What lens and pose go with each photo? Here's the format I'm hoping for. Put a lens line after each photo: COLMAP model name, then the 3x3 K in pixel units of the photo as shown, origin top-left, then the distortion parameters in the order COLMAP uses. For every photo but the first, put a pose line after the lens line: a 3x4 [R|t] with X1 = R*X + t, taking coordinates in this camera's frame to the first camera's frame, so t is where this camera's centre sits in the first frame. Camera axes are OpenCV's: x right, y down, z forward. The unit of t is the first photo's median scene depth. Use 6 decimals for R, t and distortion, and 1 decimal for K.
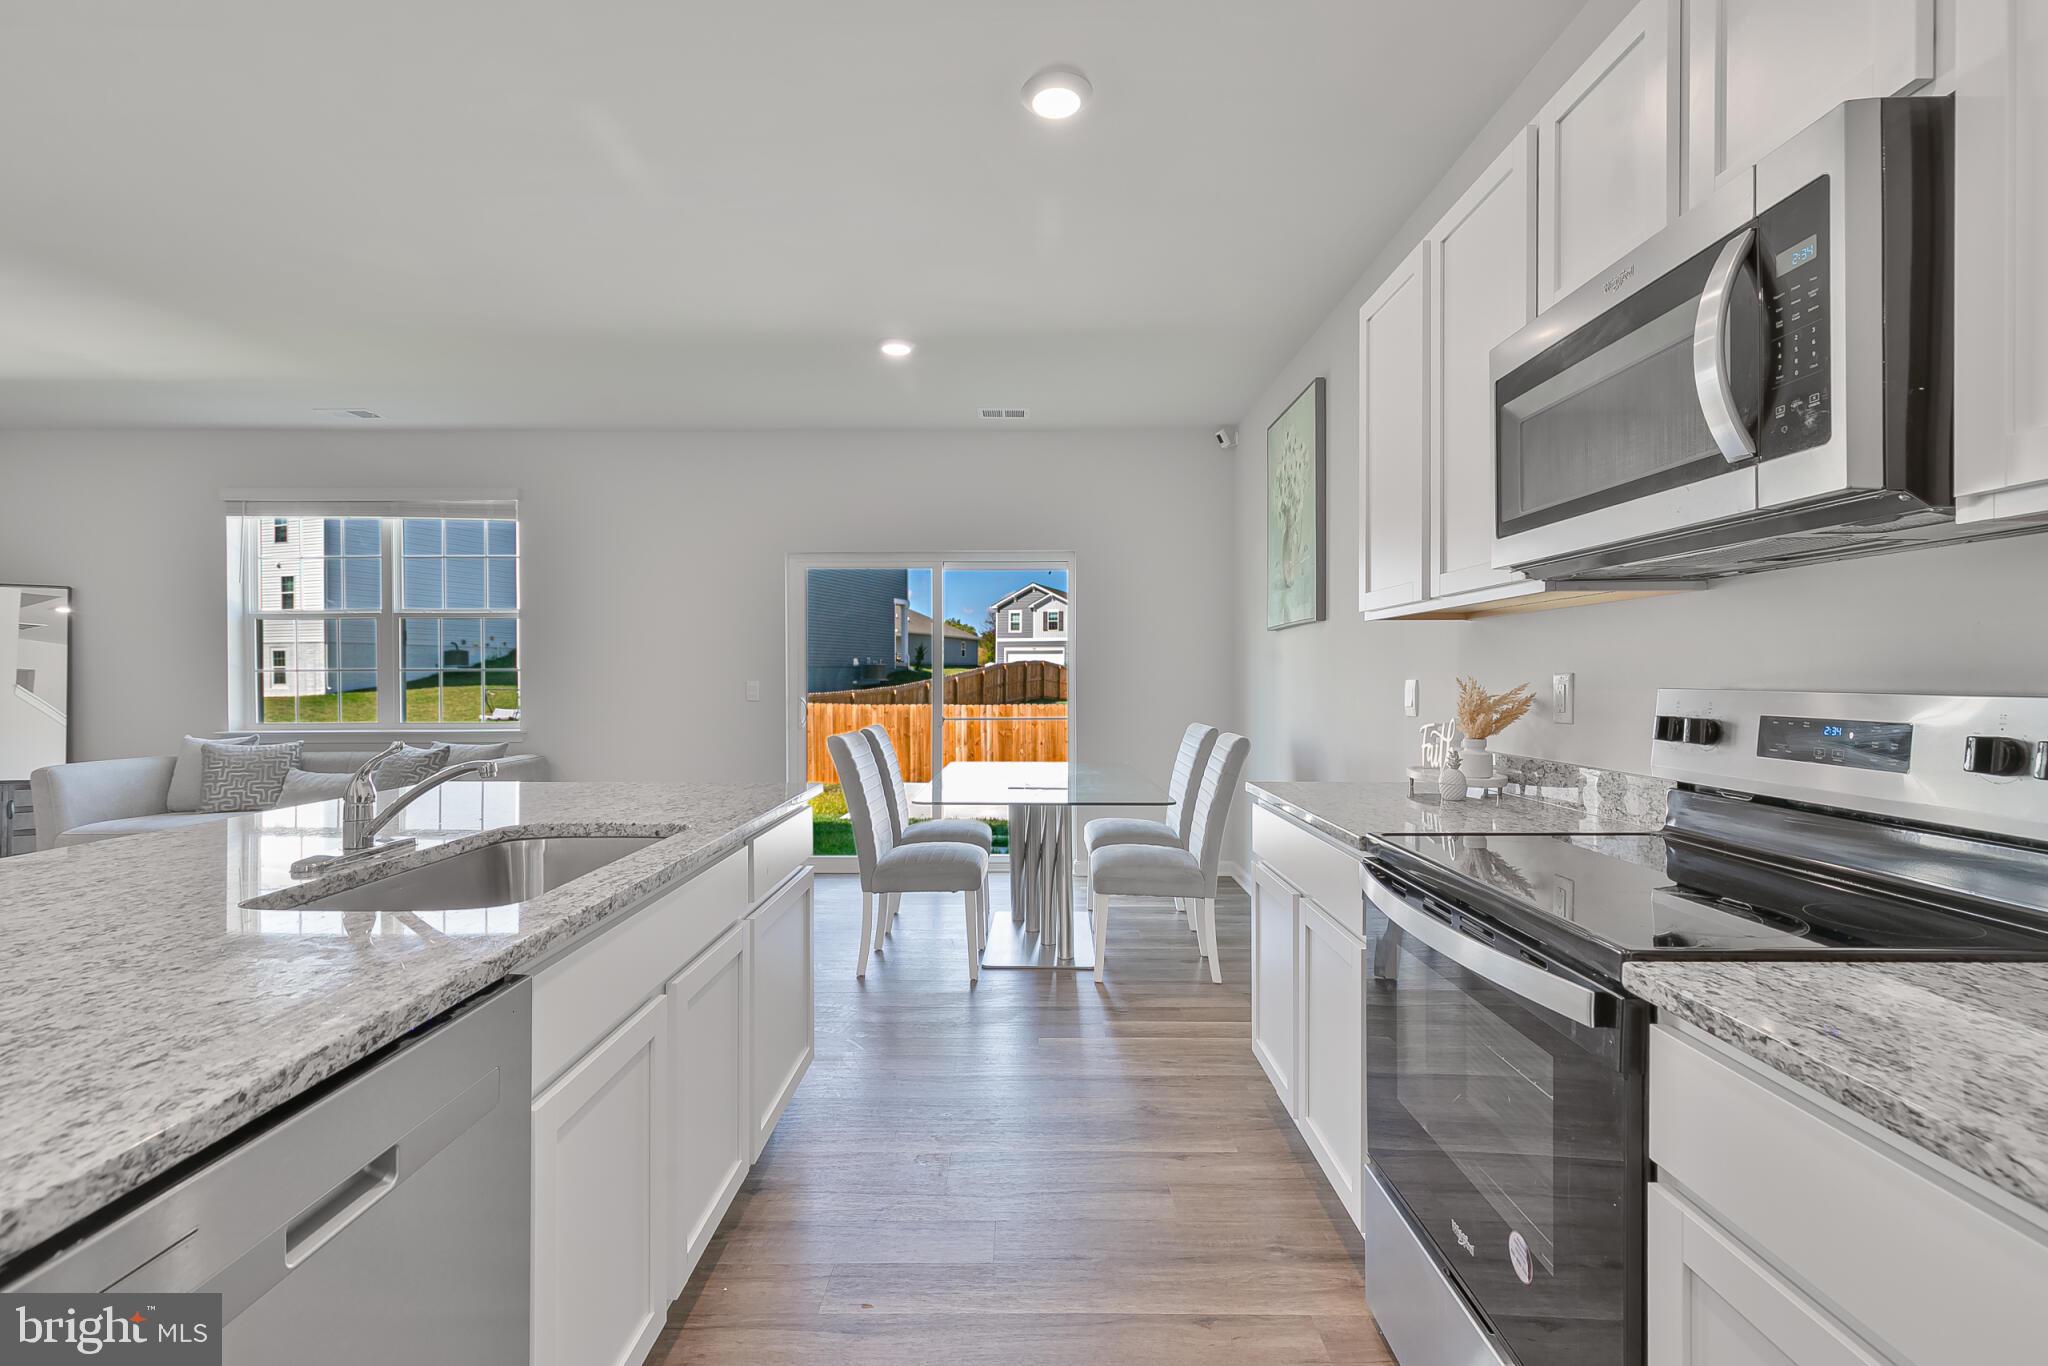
lens RADIAL K [[916.2, 0, 1026.2], [0, 916.2, 685.0], [0, 0, 1]] dist [0.004492, -0.001744]
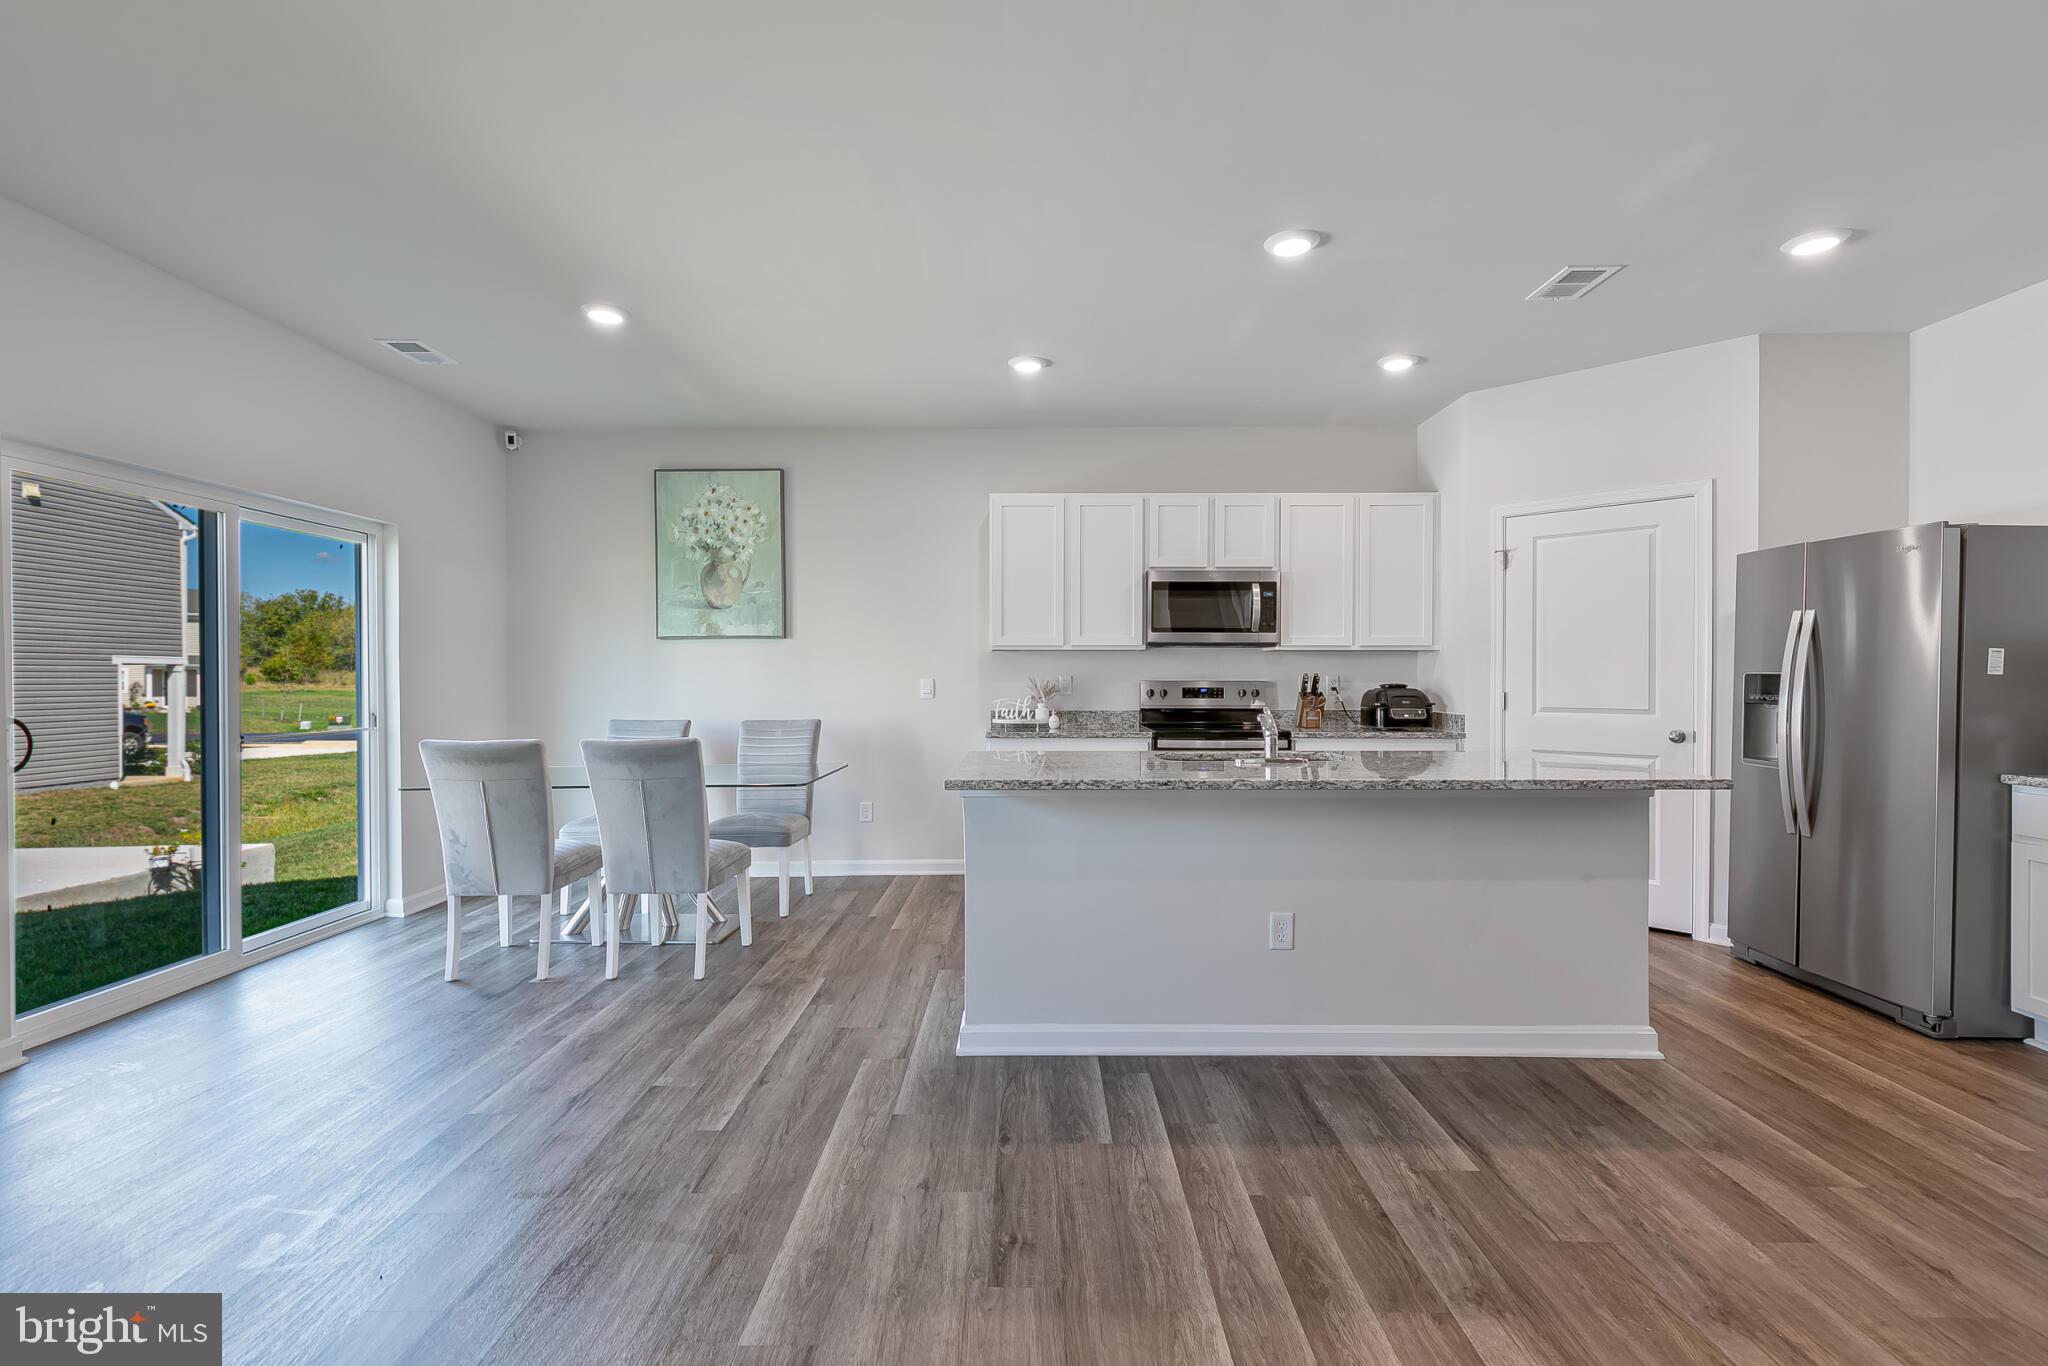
lens RADIAL K [[916.2, 0, 1022.2], [0, 916.2, 682.5], [0, 0, 1]] dist [0.004492, -0.001744]
pose [[0.009278, -0.005041, 0.999944, -1.885016], [0.008714, 0.999950, 0.004960, -0.007022], [-0.999919, 0.008668, 0.009322, 1.034603]]
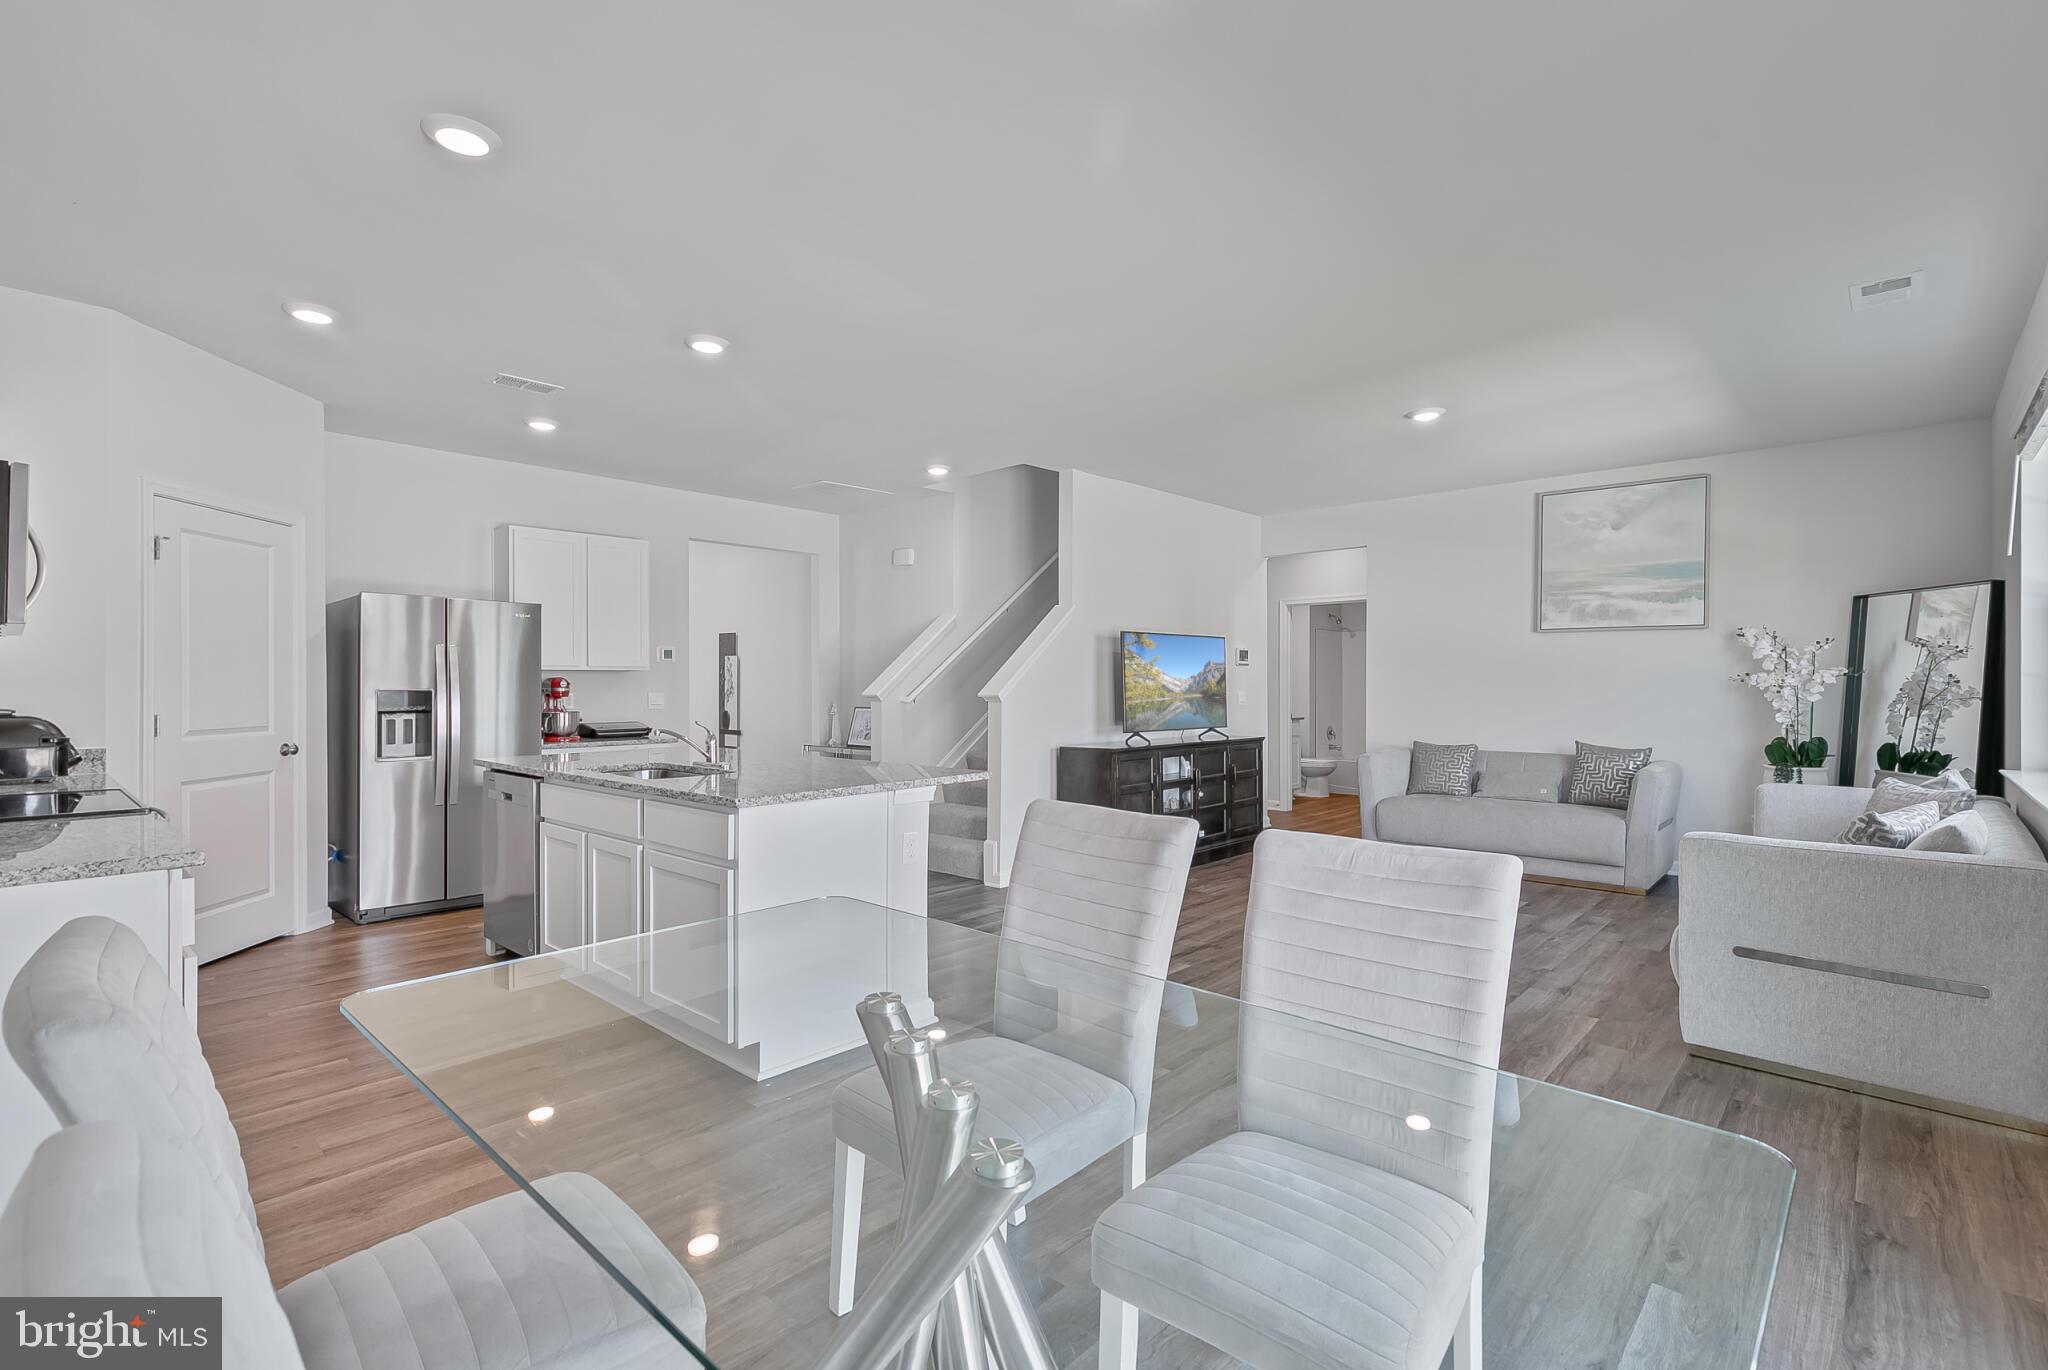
lens RADIAL K [[916.2, 0, 1049.2], [0, 916.2, 691.9], [0, 0, 1]] dist [0.004492, -0.001744]
pose [[-0.658745, 0.006811, -0.752336, 0.388019], [-0.006421, 0.999872, 0.014674, -0.040290], [0.752339, 0.014497, -0.658616, 2.254675]]
